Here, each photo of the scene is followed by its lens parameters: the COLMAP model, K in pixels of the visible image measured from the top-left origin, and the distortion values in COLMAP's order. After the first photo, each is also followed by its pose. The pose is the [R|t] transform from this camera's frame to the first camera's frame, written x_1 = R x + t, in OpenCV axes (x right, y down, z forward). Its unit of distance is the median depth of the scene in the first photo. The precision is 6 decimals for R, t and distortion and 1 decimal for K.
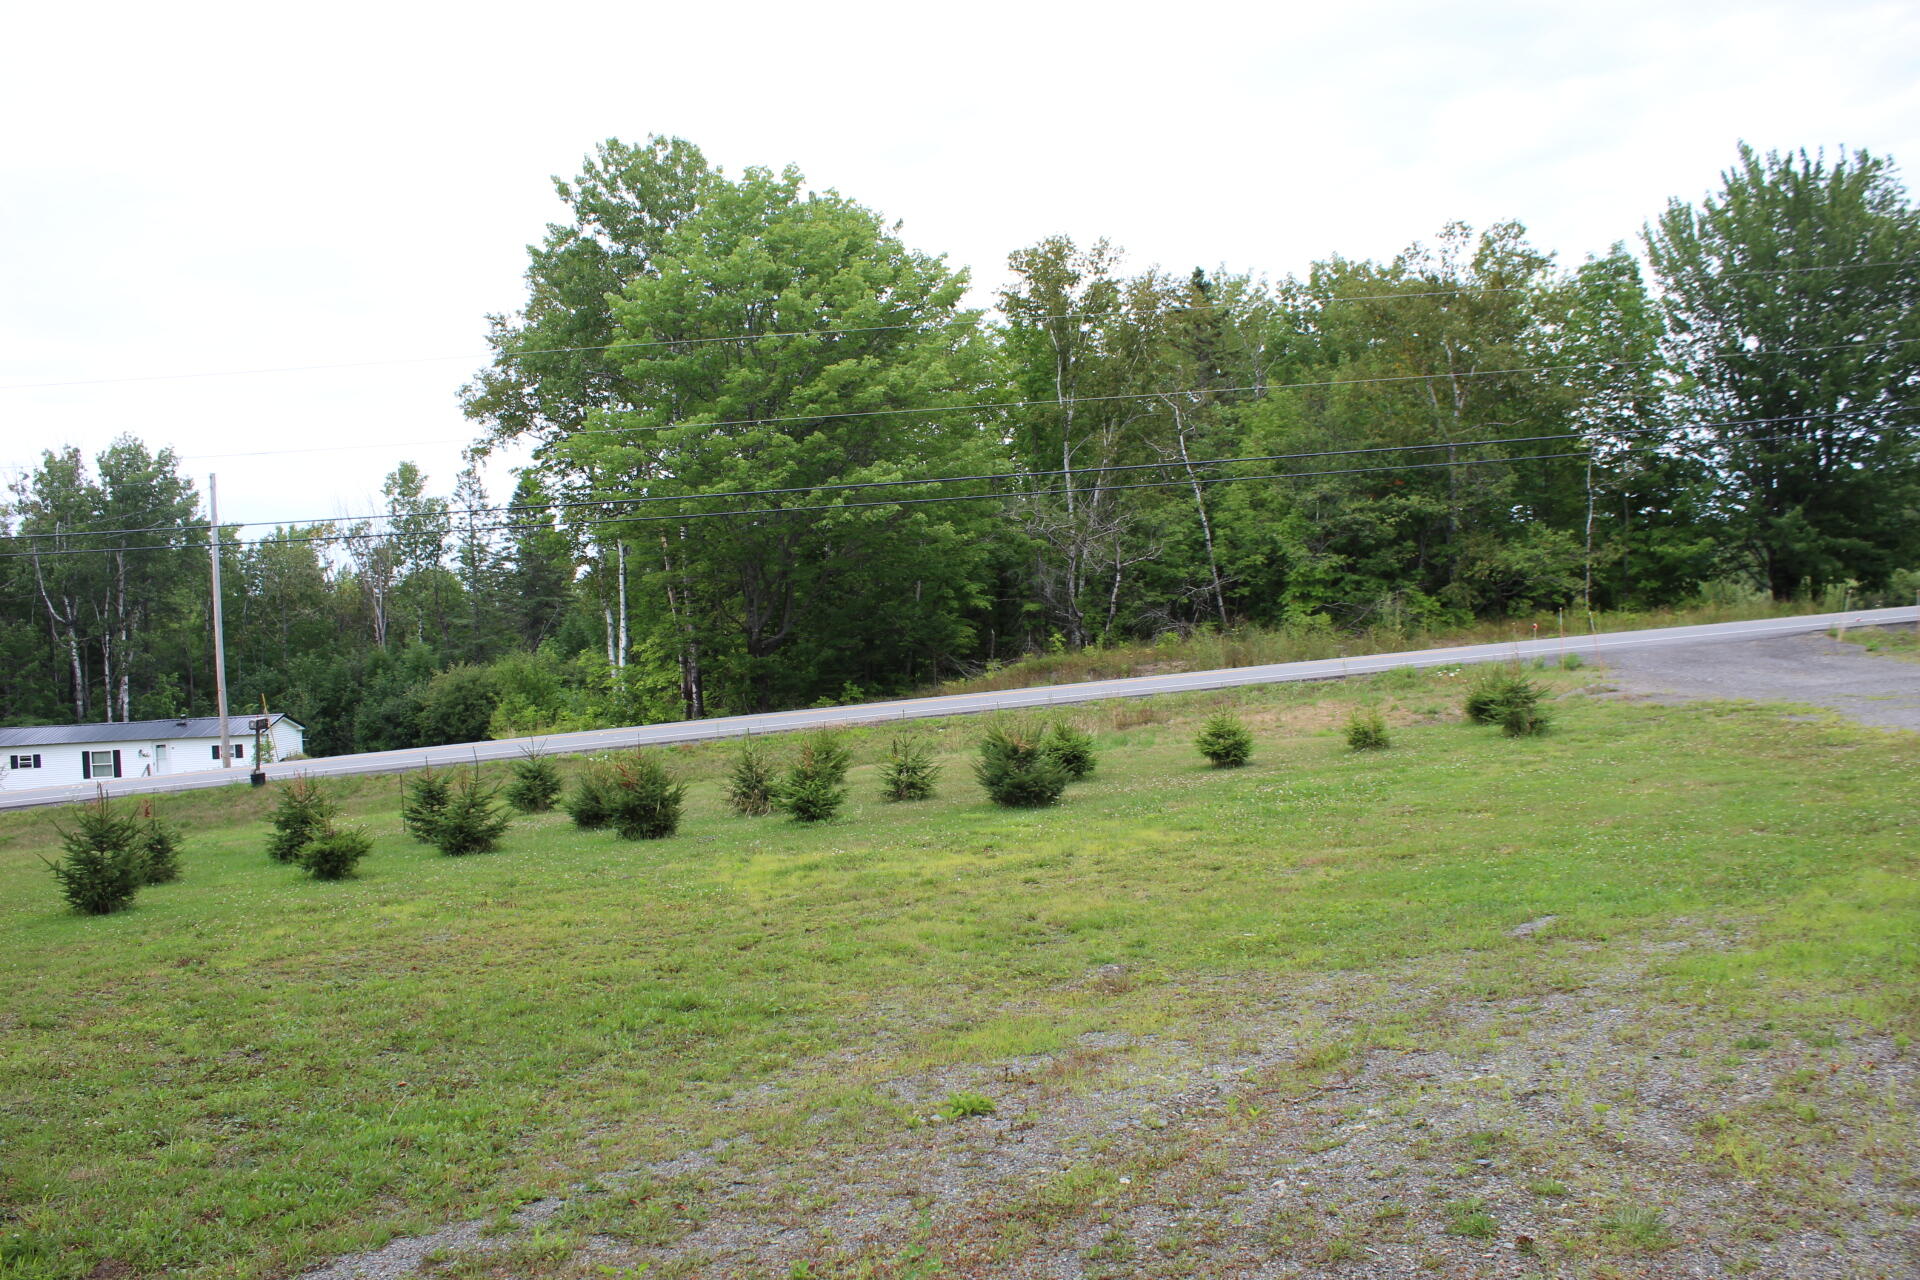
lens RADIAL K [[1596.1, 0, 960.0], [0, 1596.1, 640.0], [0, 0, 1]] dist [-0.171181, 0.146071]
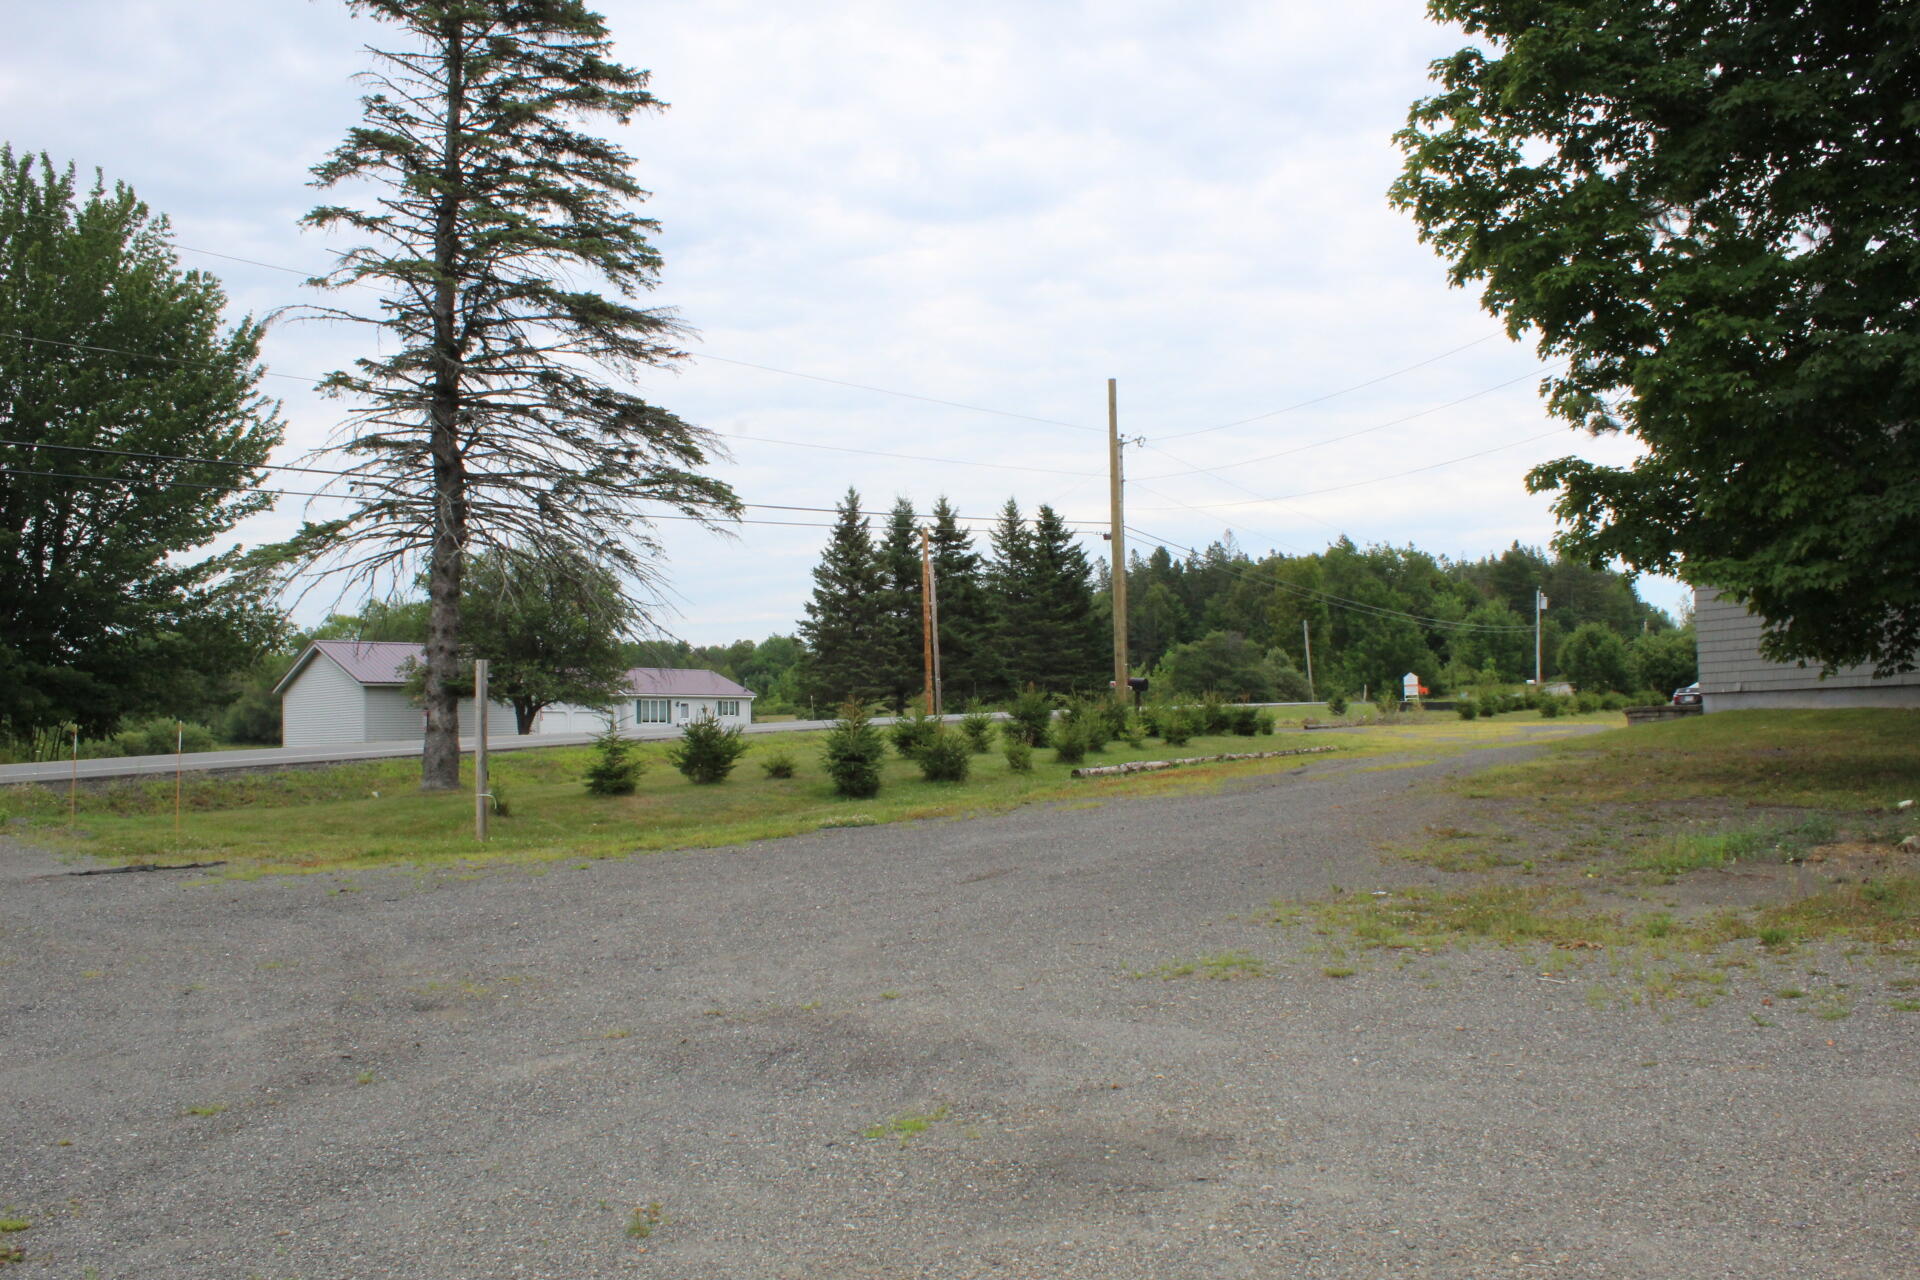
lens RADIAL K [[1596.1, 0, 960.0], [0, 1596.1, 640.0], [0, 0, 1]] dist [-0.171181, 0.146071]
pose [[0.530885, 0.088756, 0.842783, 0.175584], [-0.002936, 0.994687, -0.102904, -0.003036], [-0.847439, 0.052156, 0.528325, 0.221173]]
